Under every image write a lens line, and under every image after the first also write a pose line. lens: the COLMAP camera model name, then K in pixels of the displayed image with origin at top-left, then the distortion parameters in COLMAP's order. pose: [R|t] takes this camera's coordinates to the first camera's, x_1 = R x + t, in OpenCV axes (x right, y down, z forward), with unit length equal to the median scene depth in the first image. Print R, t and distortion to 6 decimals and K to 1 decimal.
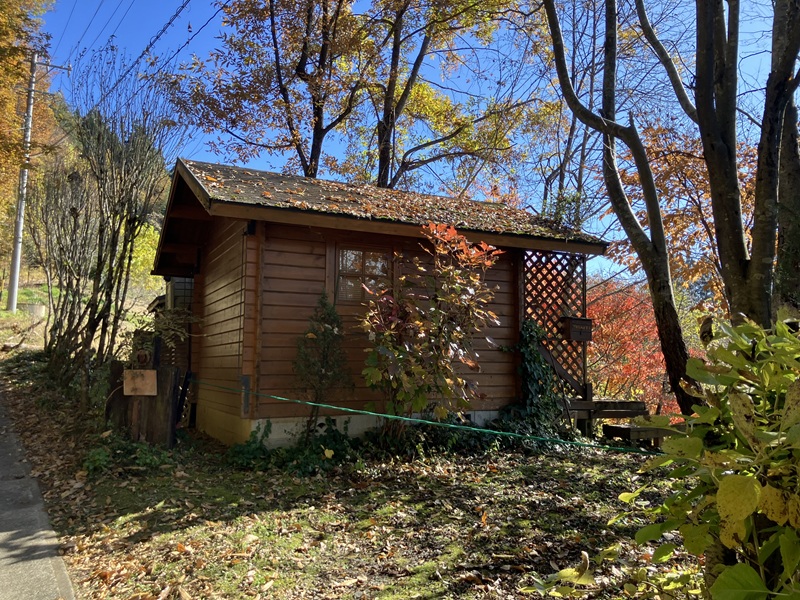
lens RADIAL K [[649.9, 0, 400.4], [0, 649.9, 297.2], [0, 0, 1]] dist [0.017019, -0.026010]
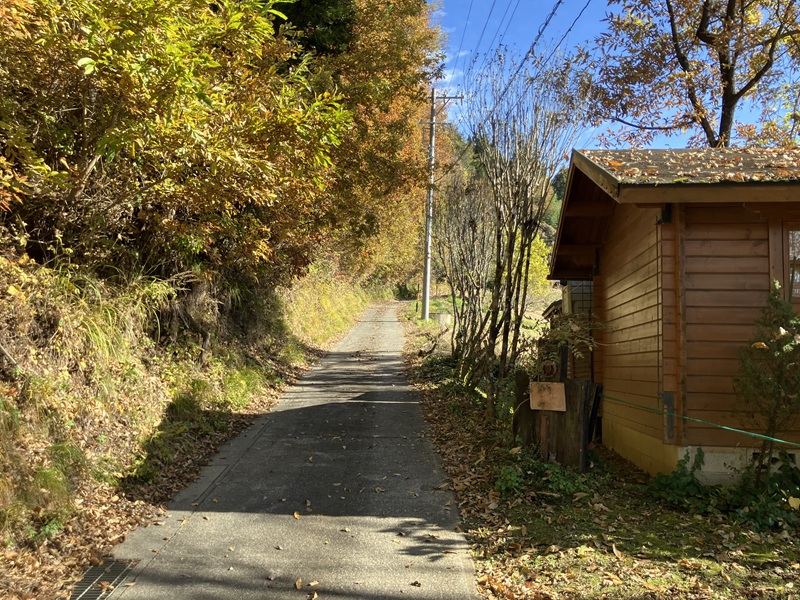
lens RADIAL K [[649.9, 0, 400.3], [0, 649.9, 300.1], [0, 0, 1]] dist [0.017019, -0.026010]
pose [[0.837920, -0.040657, -0.544277, -0.060116], [0.039626, 0.999122, -0.013630, 0.000488], [0.544353, -0.010147, 0.838795, 0.106318]]
